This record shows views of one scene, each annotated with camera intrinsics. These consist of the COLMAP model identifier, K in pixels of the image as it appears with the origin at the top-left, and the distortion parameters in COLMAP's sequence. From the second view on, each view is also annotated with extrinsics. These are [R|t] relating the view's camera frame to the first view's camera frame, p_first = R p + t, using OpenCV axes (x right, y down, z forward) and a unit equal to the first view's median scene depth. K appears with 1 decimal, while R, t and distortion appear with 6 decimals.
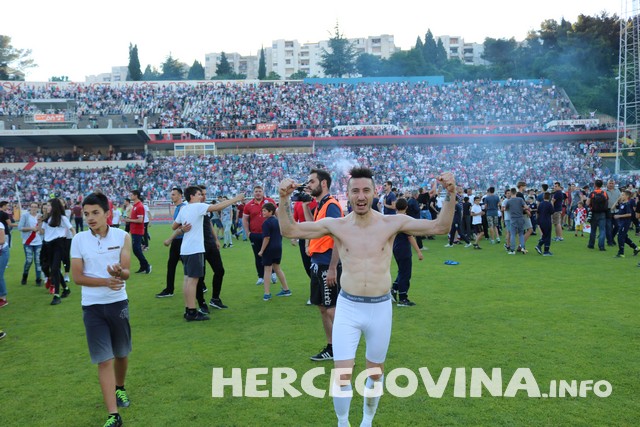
lens RADIAL K [[527.6, 0, 318.2], [0, 527.6, 206.0], [0, 0, 1]] dist [-0.157759, 0.138952]
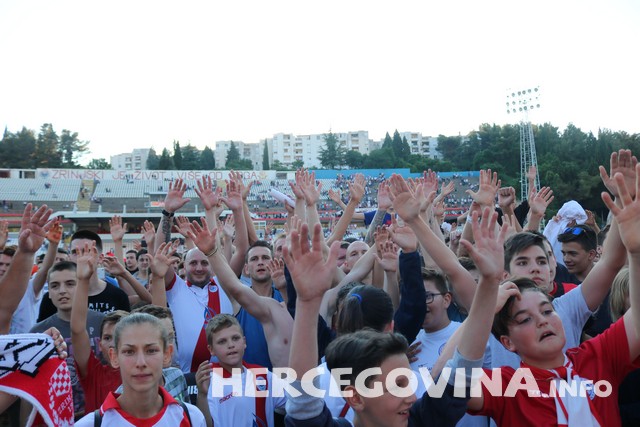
lens RADIAL K [[527.6, 0, 318.2], [0, 527.6, 206.0], [0, 0, 1]] dist [-0.157759, 0.138952]
pose [[0.996407, 0.003199, 0.084630, -0.108760], [0.006807, 0.993029, -0.117674, 0.009670], [-0.084416, 0.117827, 0.989440, -0.319709]]
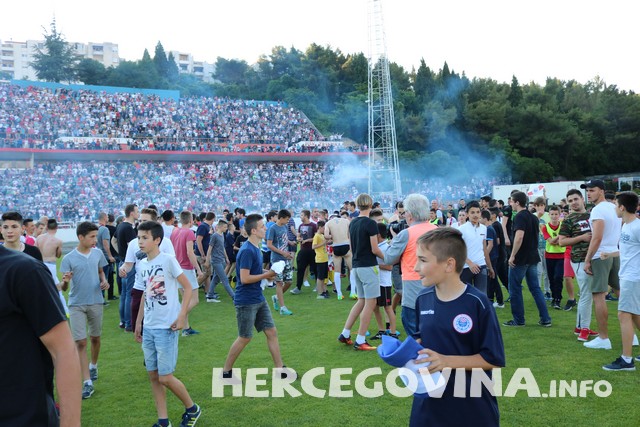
lens RADIAL K [[527.6, 0, 318.2], [0, 527.6, 206.0], [0, 0, 1]] dist [-0.157759, 0.138952]
pose [[0.857122, -0.005536, 0.515083, -0.021131], [0.030219, 0.998760, -0.039552, -0.001625], [-0.514226, 0.049467, 0.856227, 0.084049]]
